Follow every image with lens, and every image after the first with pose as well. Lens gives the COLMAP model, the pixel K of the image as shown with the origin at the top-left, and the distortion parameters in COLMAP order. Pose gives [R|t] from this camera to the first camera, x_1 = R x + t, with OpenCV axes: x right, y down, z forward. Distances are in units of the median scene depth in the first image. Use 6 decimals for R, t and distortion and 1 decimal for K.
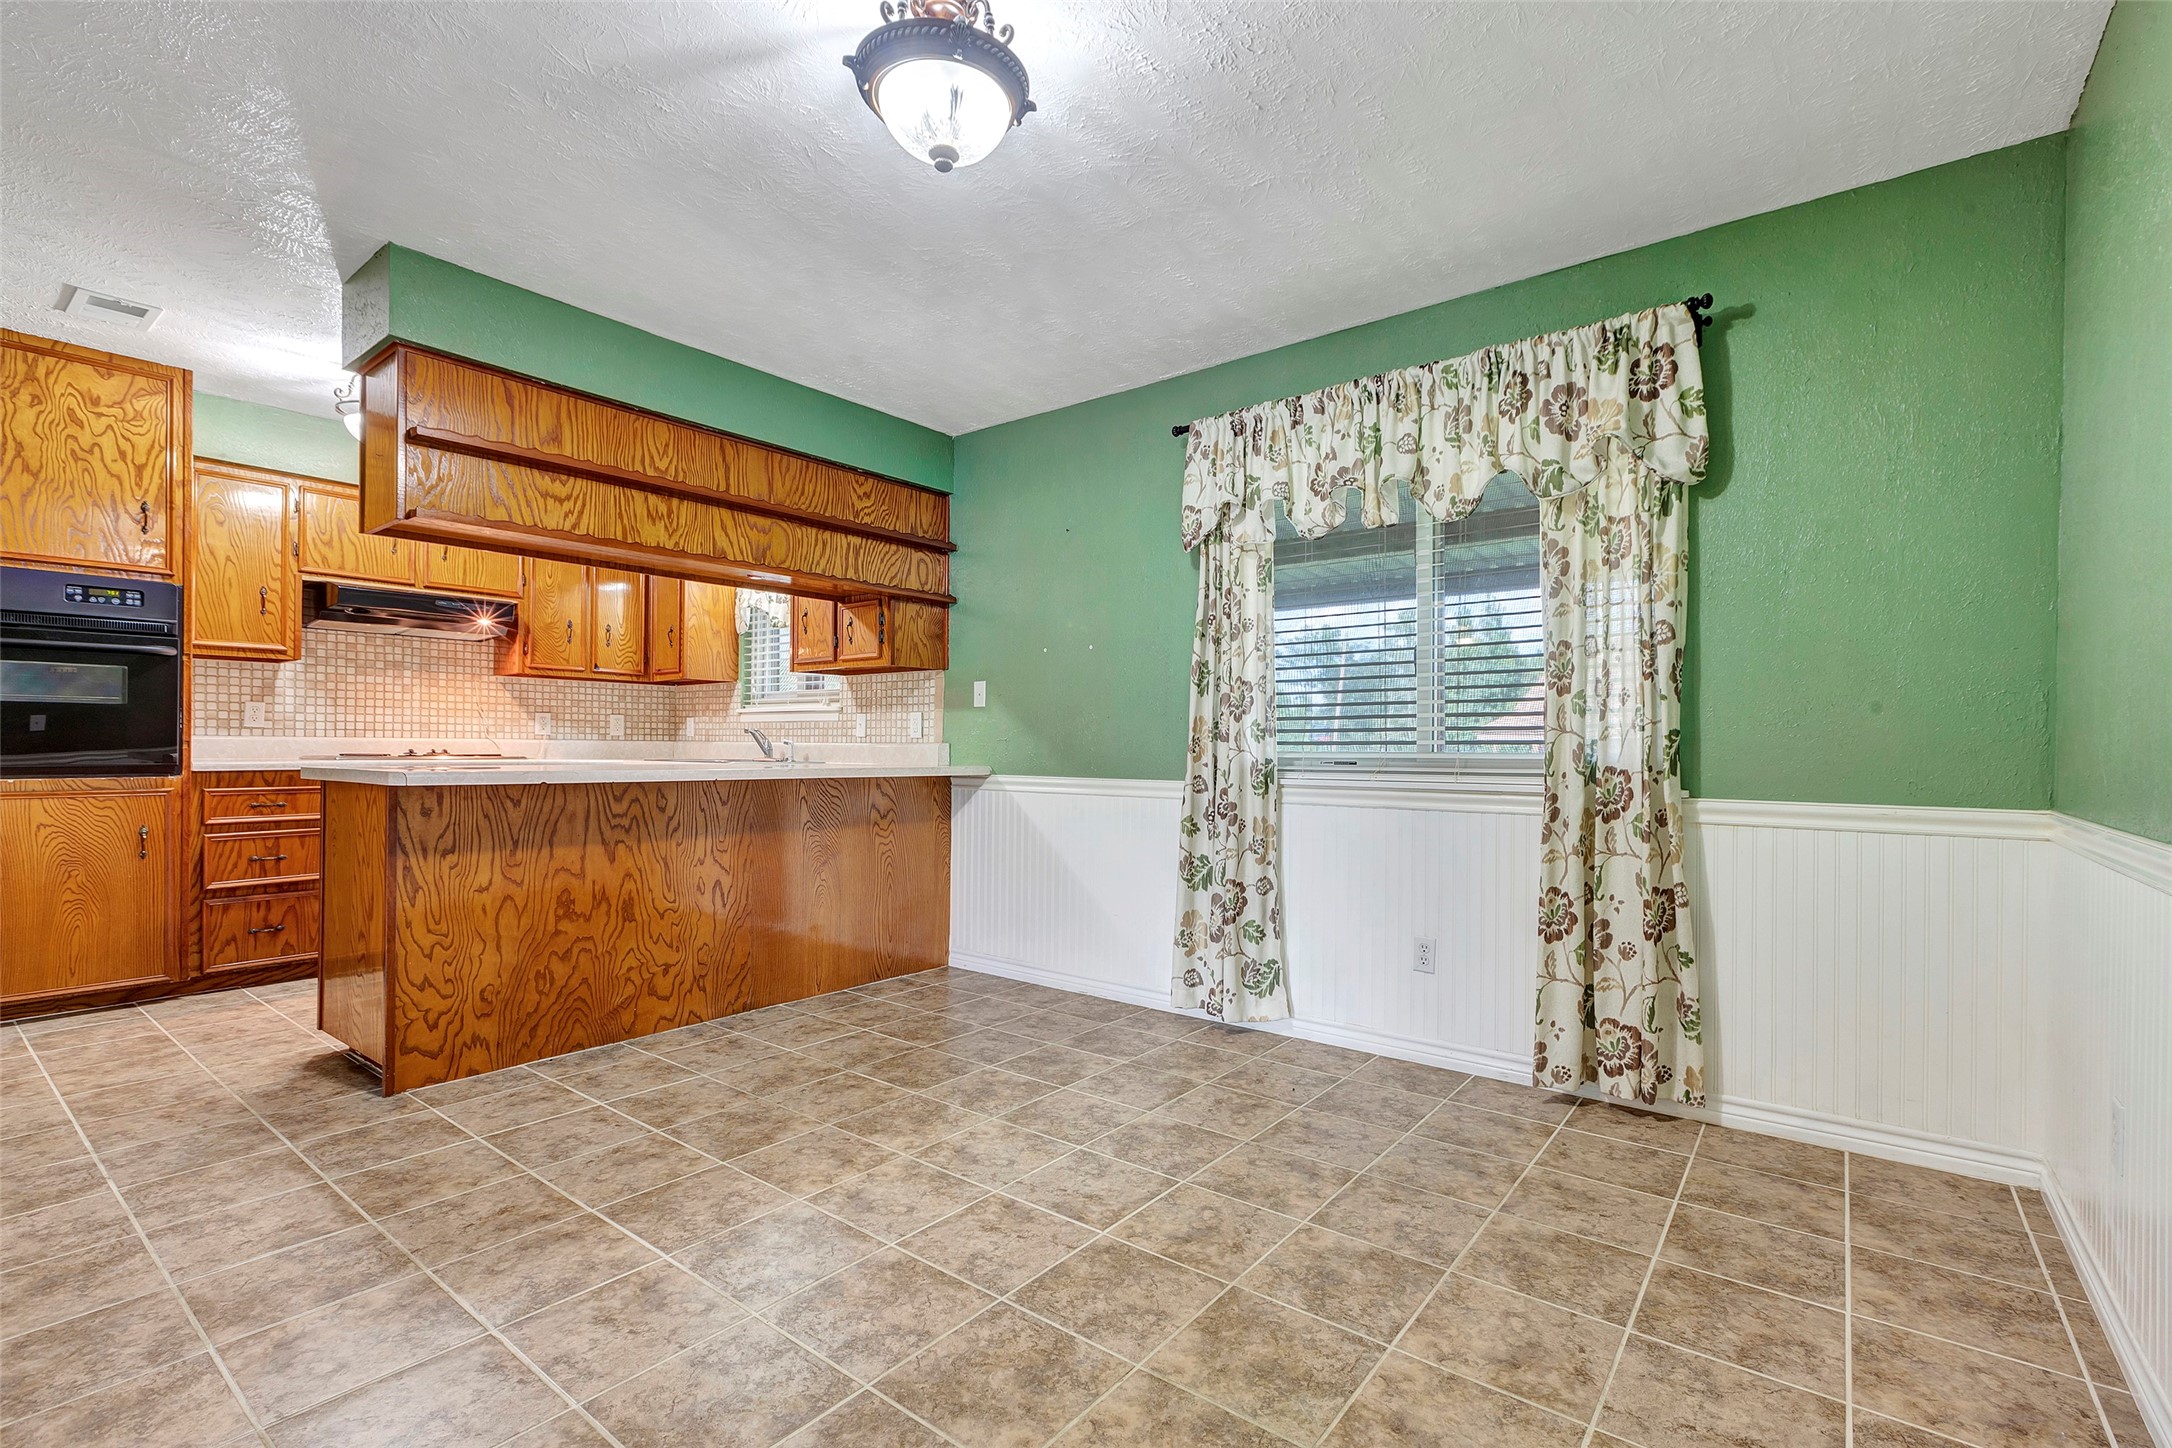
lens RADIAL K [[970.2, 0, 1097.7], [0, 970.2, 740.4], [0, 0, 1]] dist [0.003738, -0.001749]
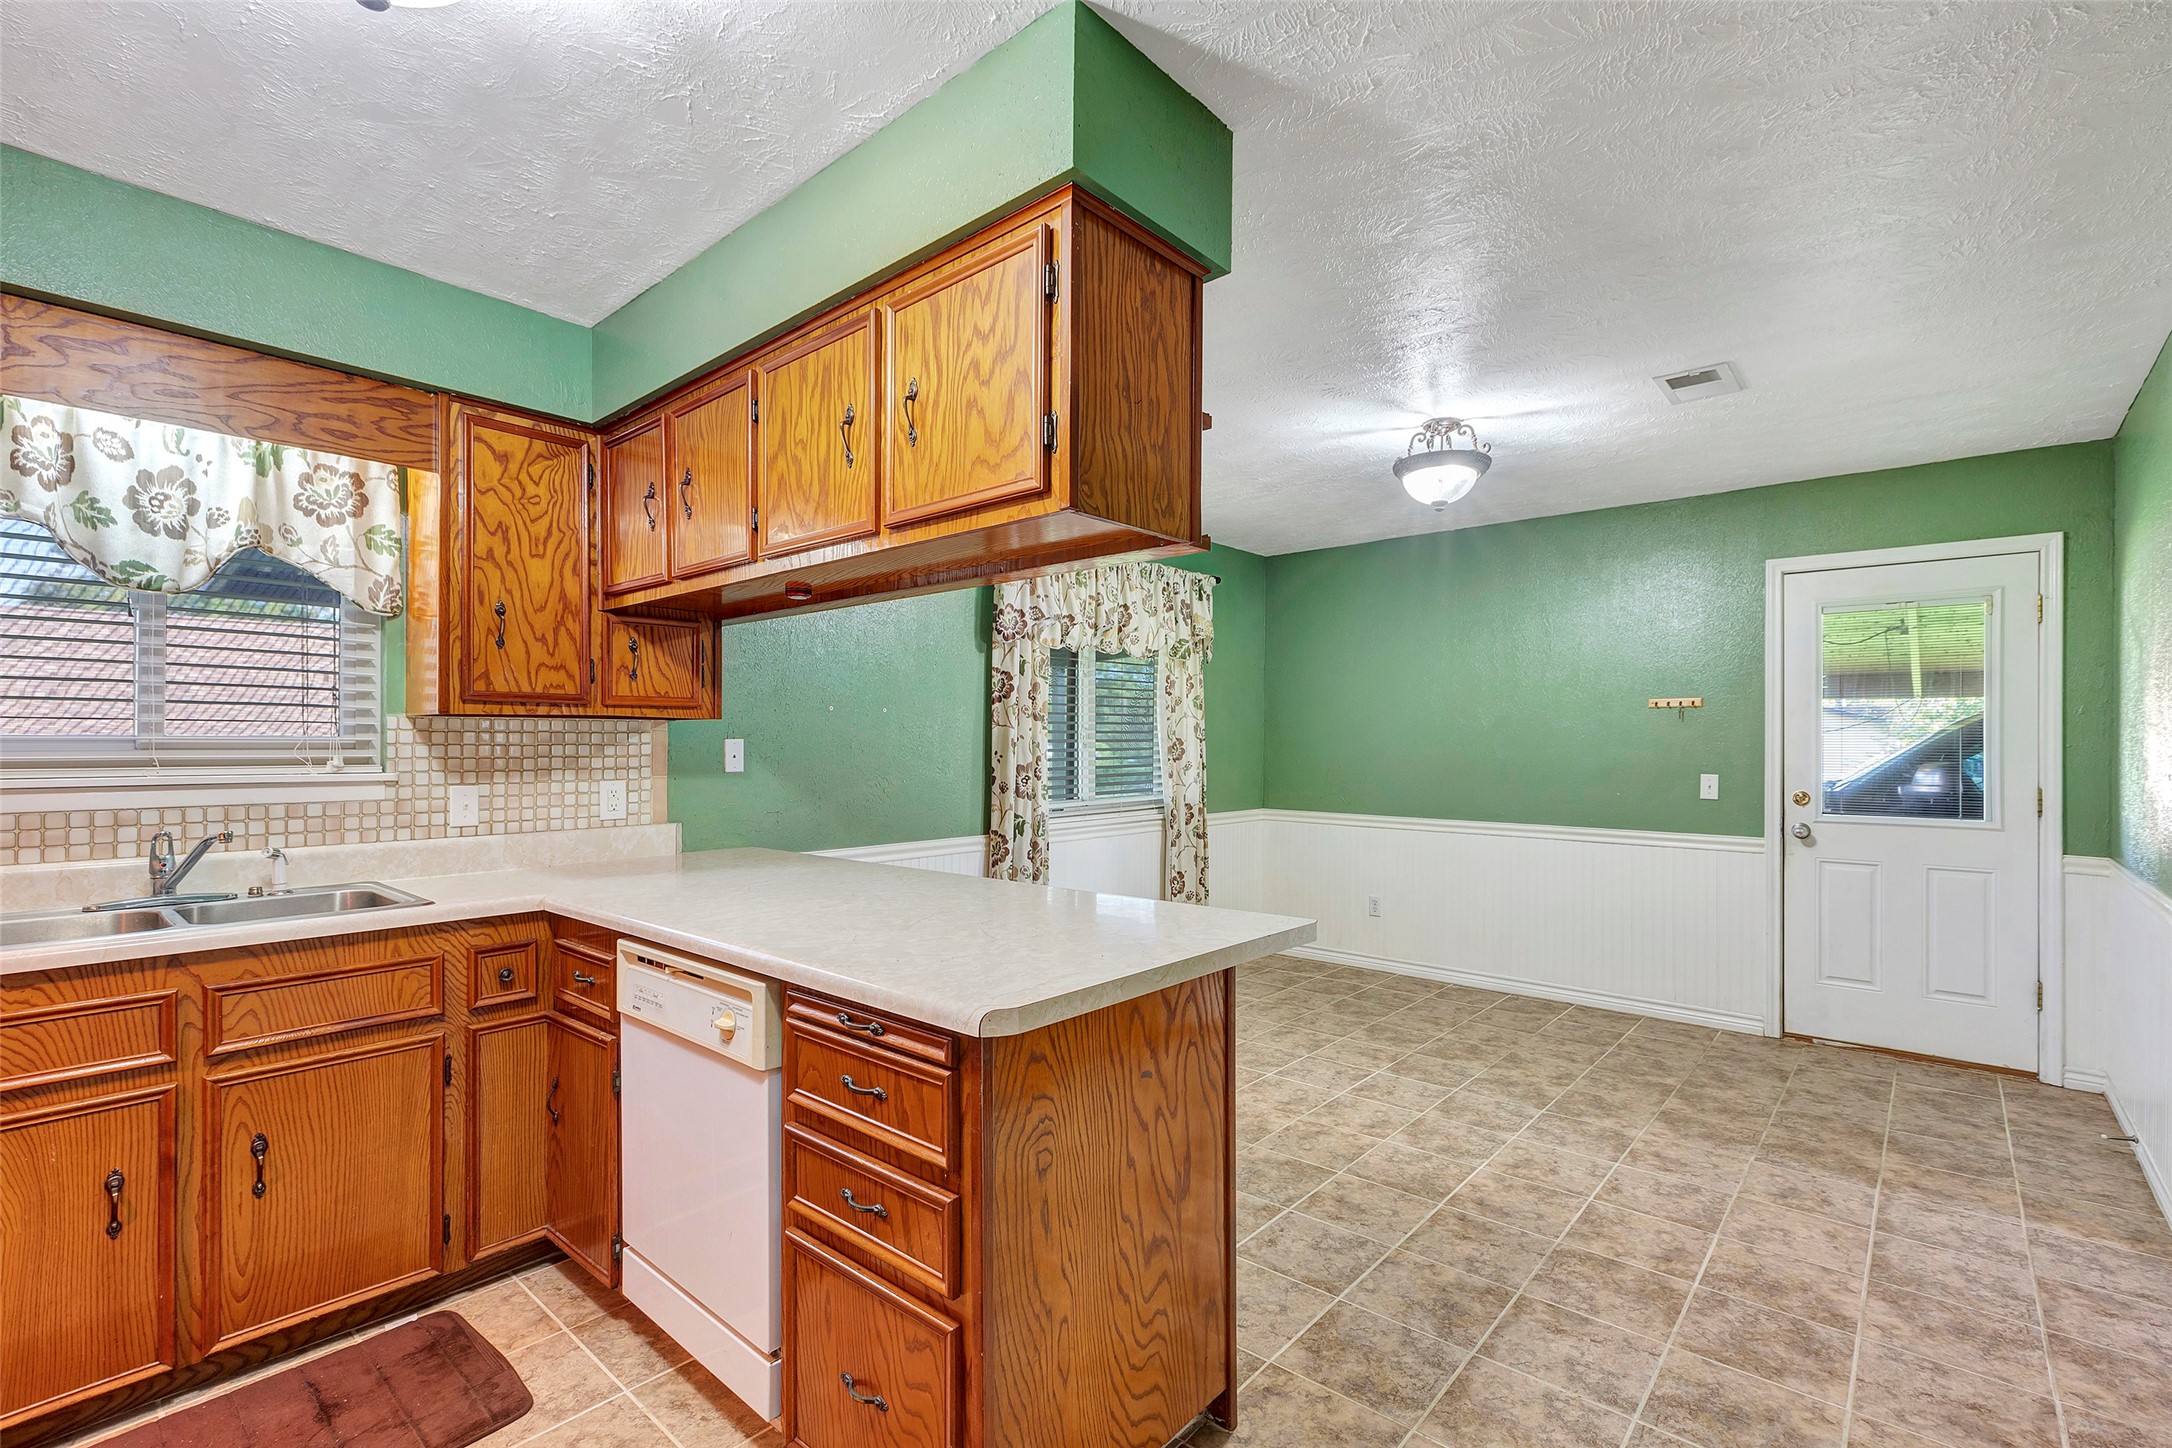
lens RADIAL K [[970.2, 0, 1102.4], [0, 970.2, 736.8], [0, 0, 1]] dist [0.003738, -0.001749]
pose [[0.053923, -0.003453, 0.998539, -1.727703], [-0.008425, 0.999957, 0.003913, -0.133852], [-0.998510, -0.008624, 0.053892, 1.303183]]
